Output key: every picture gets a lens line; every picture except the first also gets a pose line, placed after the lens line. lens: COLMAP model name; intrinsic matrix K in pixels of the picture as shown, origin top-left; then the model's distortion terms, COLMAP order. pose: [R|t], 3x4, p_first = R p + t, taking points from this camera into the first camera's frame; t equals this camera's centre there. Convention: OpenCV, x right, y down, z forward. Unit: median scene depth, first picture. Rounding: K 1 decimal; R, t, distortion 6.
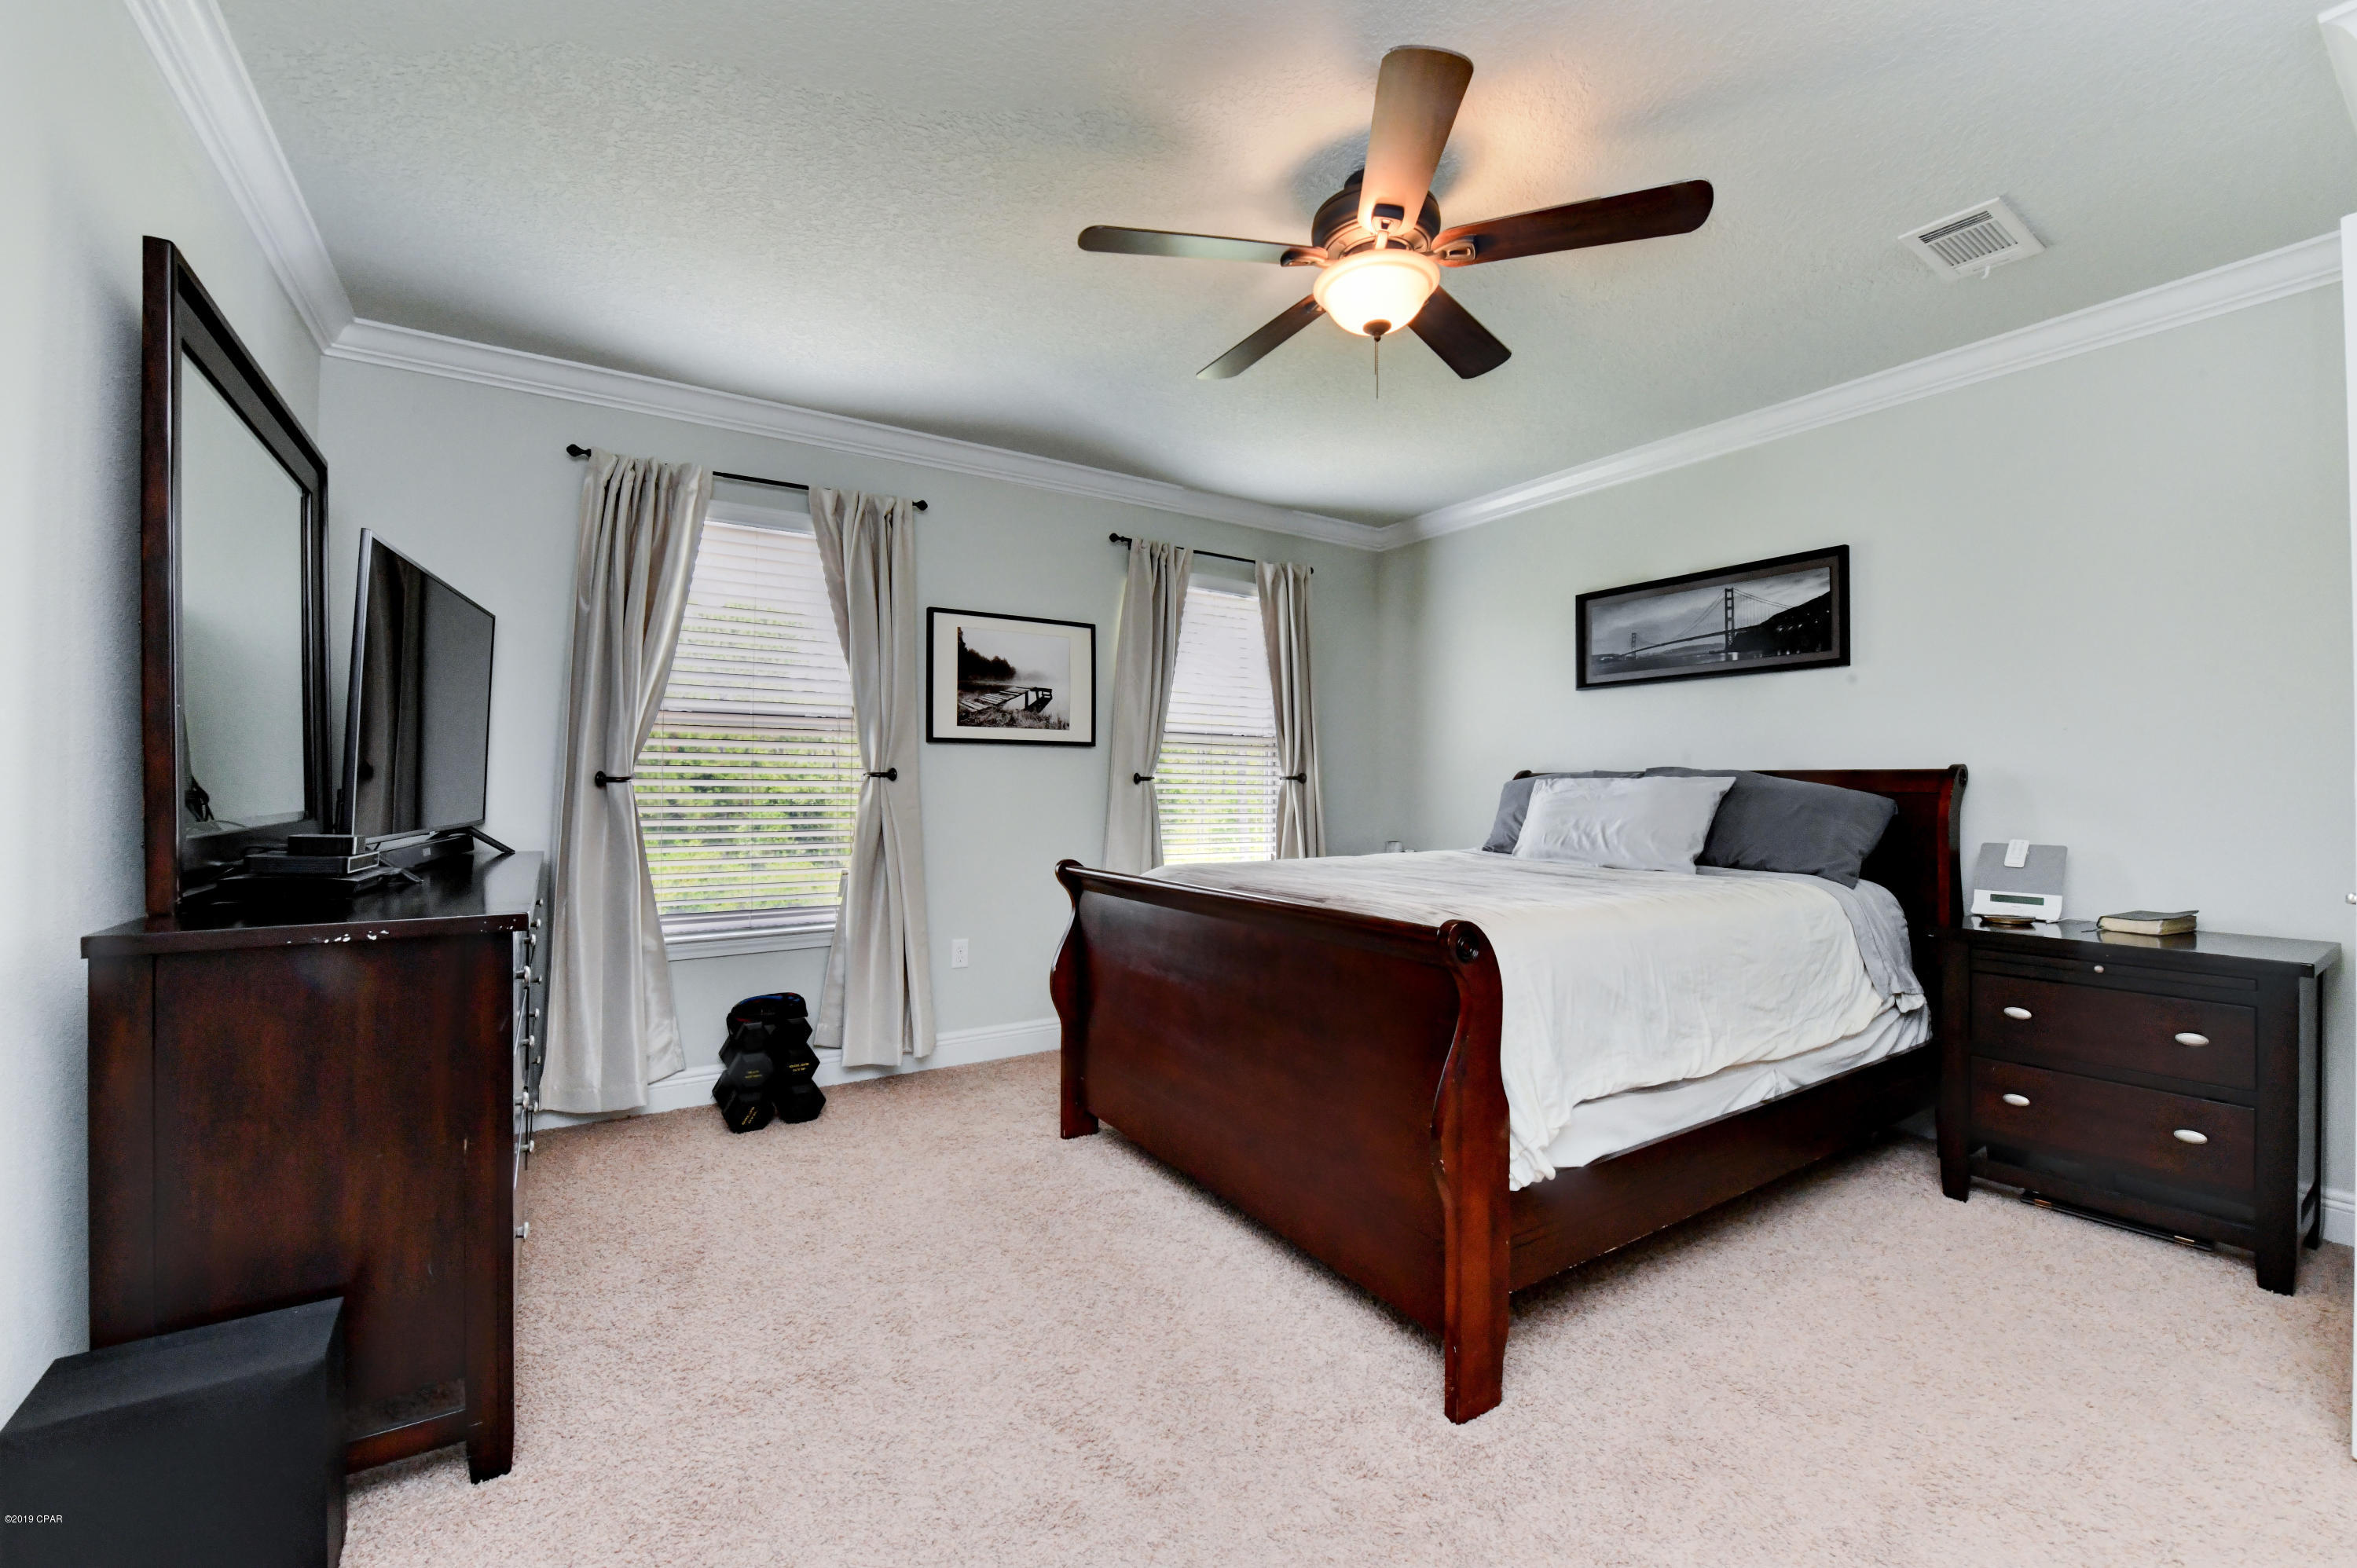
lens RADIAL K [[985.7, 0, 1219.6], [0, 985.7, 742.6], [0, 0, 1]] dist [-0.015369, -0.000420]
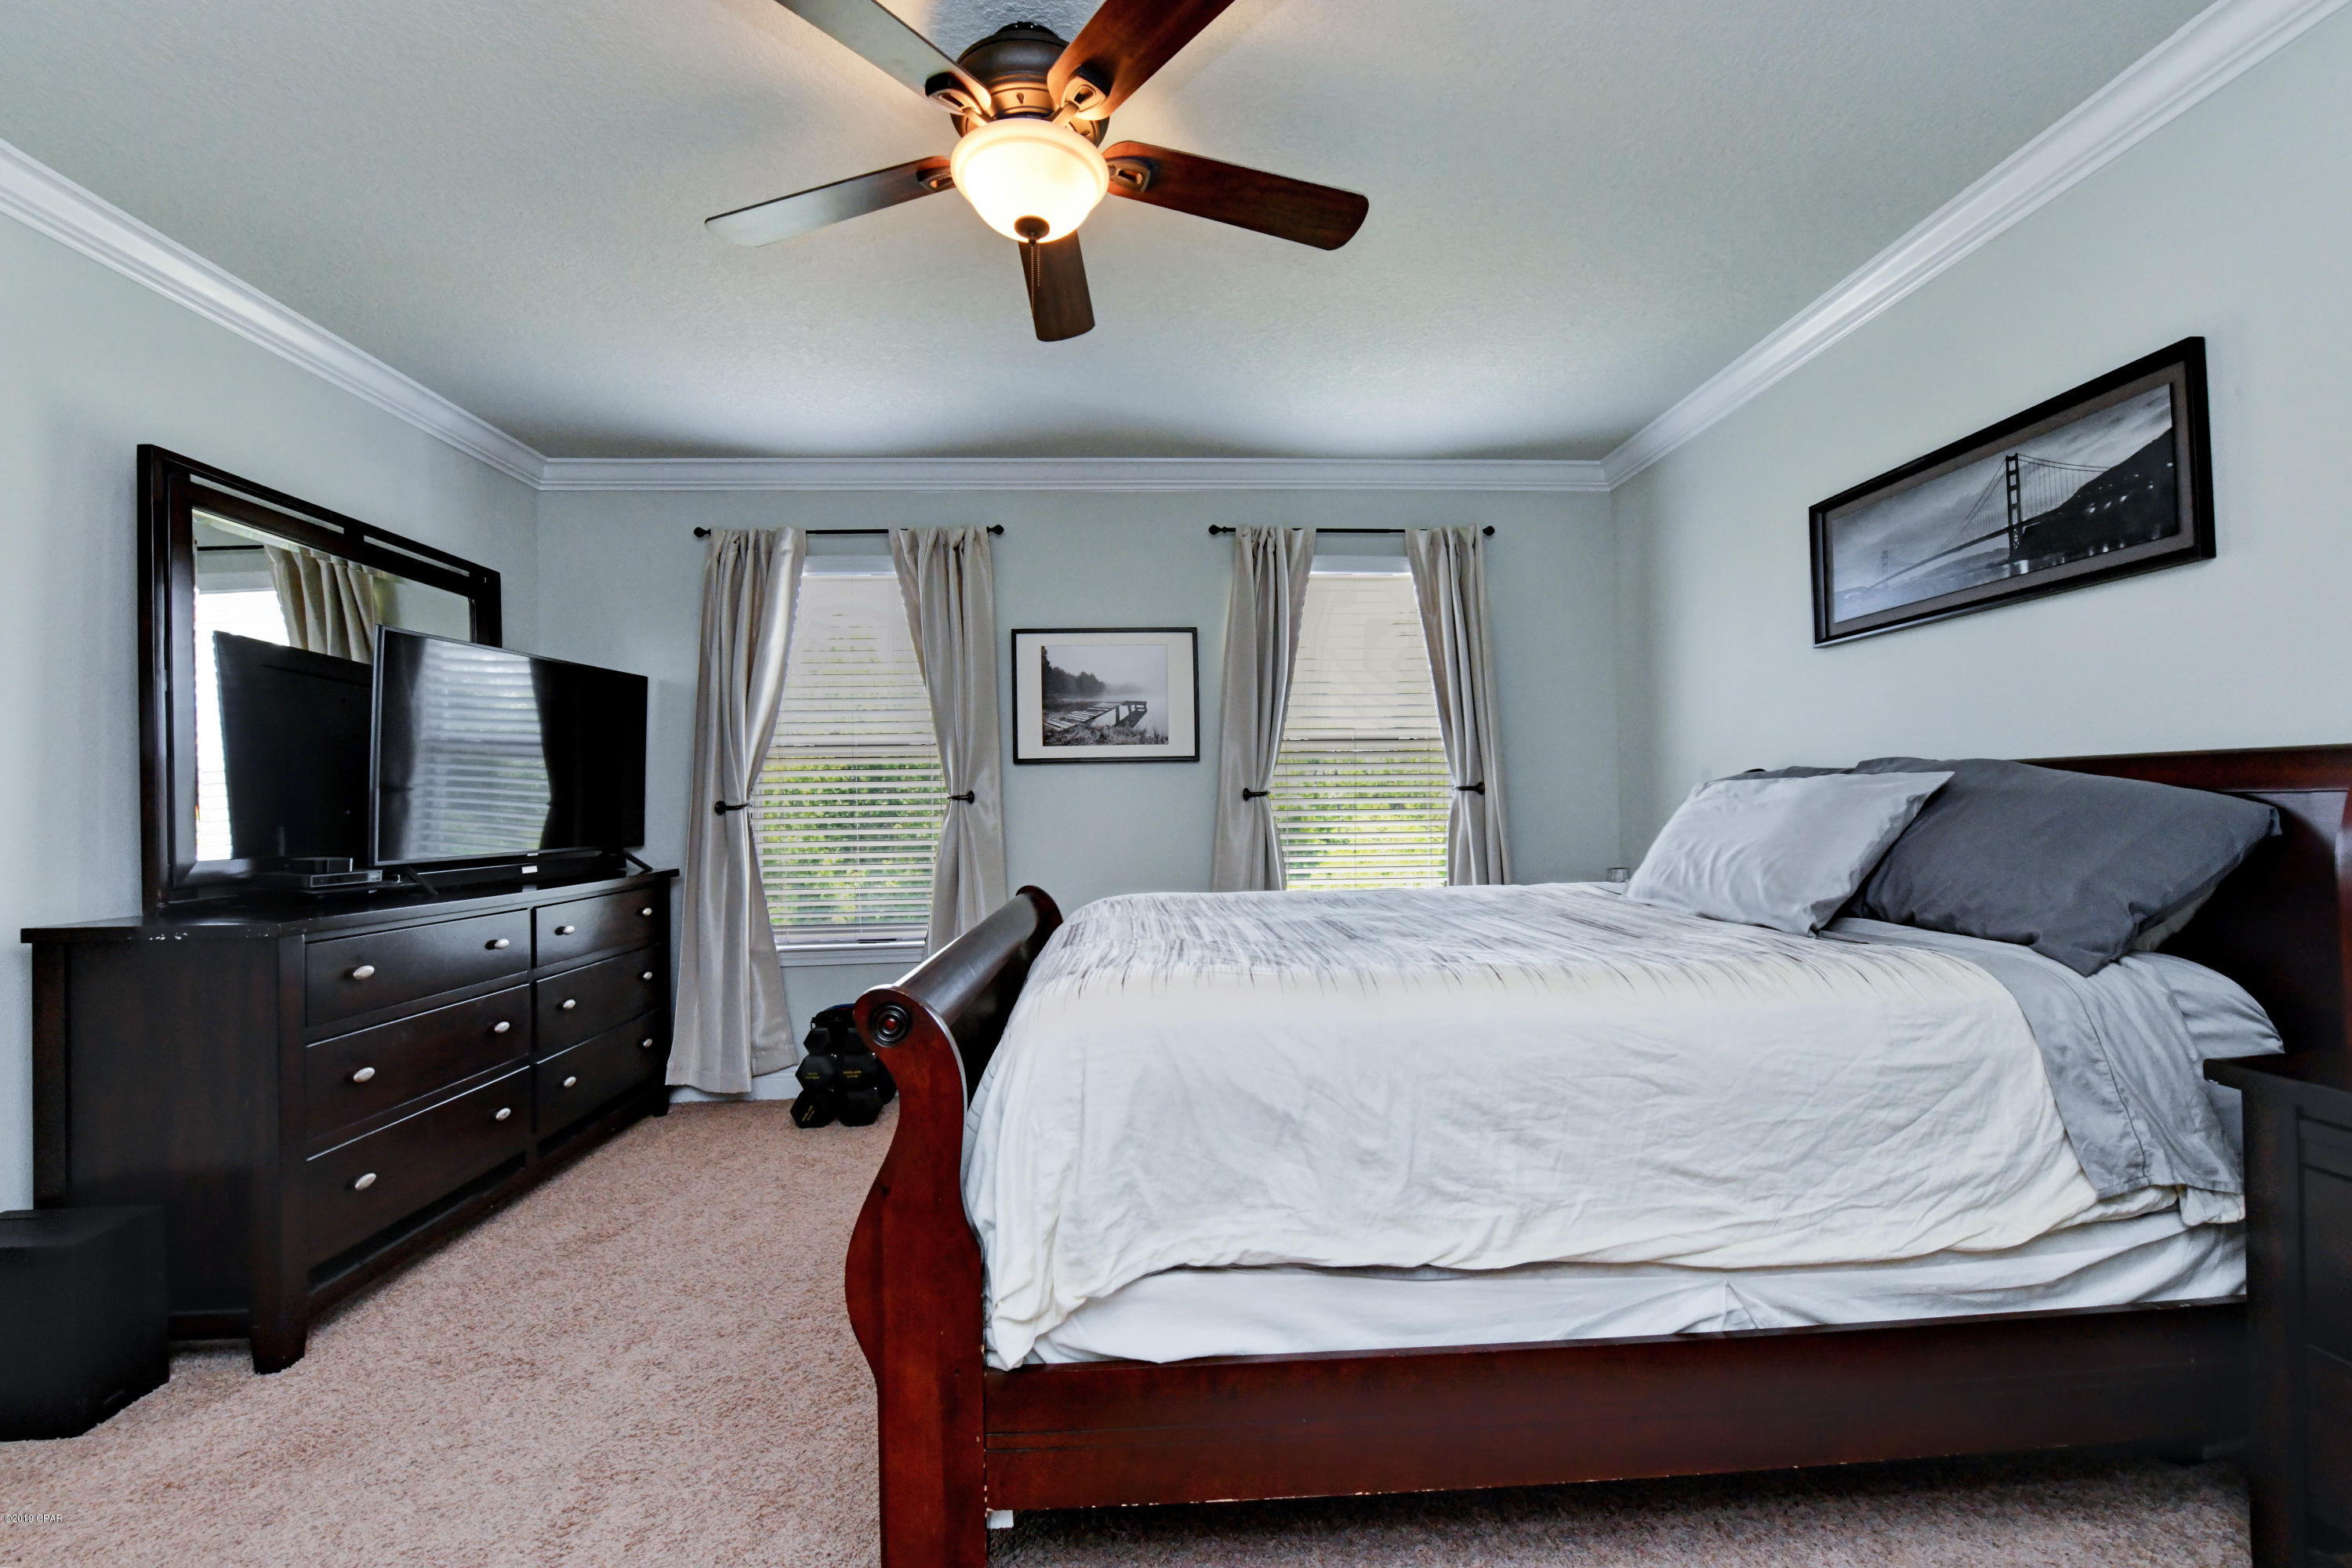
lens RADIAL K [[1006.8, 0, 1152.6], [0, 1006.8, 757.2], [0, 0, 1]] dist [-0.016878, -0.000779]
pose [[0.854795, -0.042775, -0.517200, 0.370264], [0.043518, 0.998995, -0.010698, 0.010393], [0.517138, -0.013363, 0.855798, 0.205026]]
